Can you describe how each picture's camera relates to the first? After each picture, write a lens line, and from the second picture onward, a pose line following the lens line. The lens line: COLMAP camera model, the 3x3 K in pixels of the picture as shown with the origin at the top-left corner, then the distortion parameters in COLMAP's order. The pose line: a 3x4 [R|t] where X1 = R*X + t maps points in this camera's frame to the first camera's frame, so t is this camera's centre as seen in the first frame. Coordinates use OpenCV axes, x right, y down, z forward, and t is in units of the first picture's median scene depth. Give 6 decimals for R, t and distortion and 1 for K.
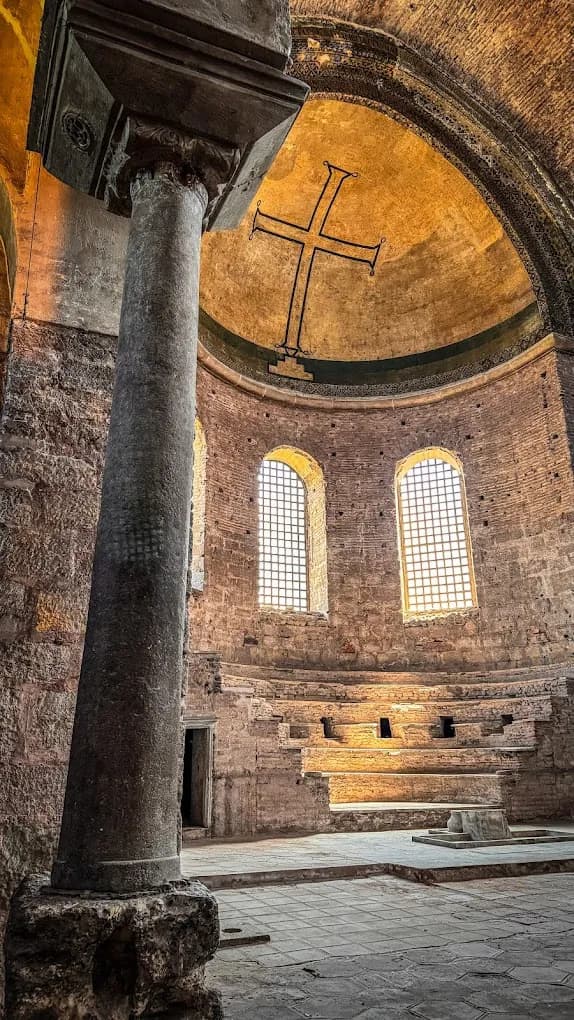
lens RADIAL K [[754.7, 0, 287.0], [0, 754.7, 510.0], [0, 0, 1]] dist [0.185019, -0.423415]
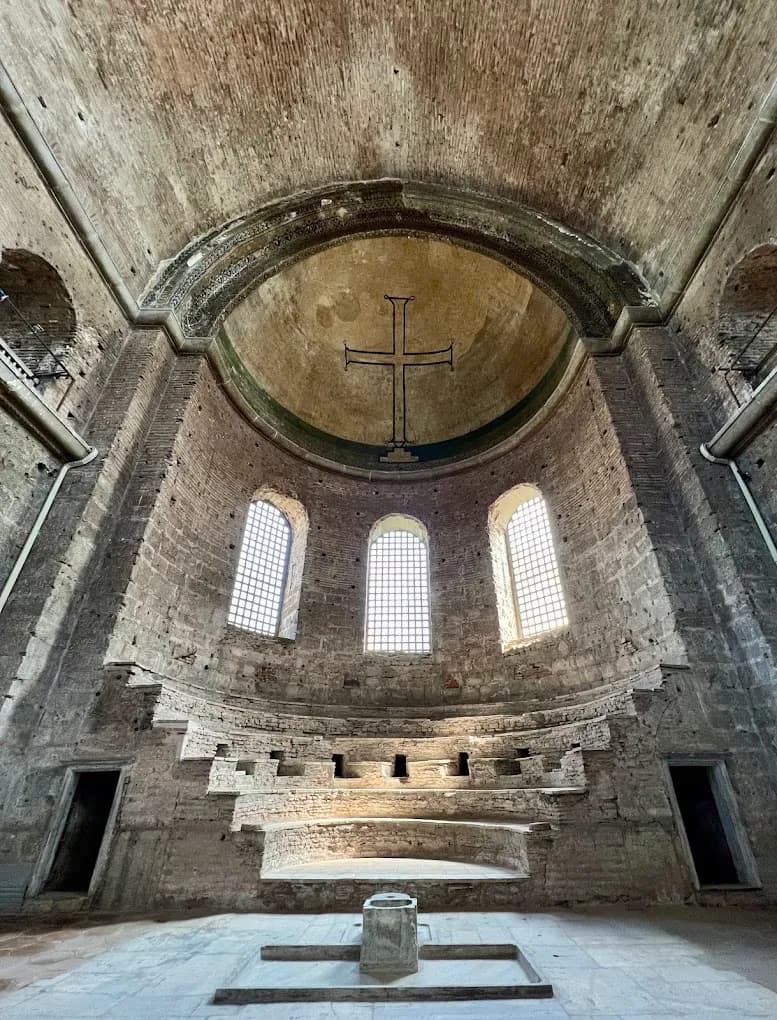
lens RADIAL K [[460.8, 0, 392.1], [0, 460.8, 534.6], [0, 0, 1]] dist [-0.004259, -0.000130]
pose [[0.907583, -0.201208, -0.368521, 0.286515], [0.129899, 0.969194, -0.209257, 0.109918], [0.399272, 0.142048, 0.905762, 0.384438]]
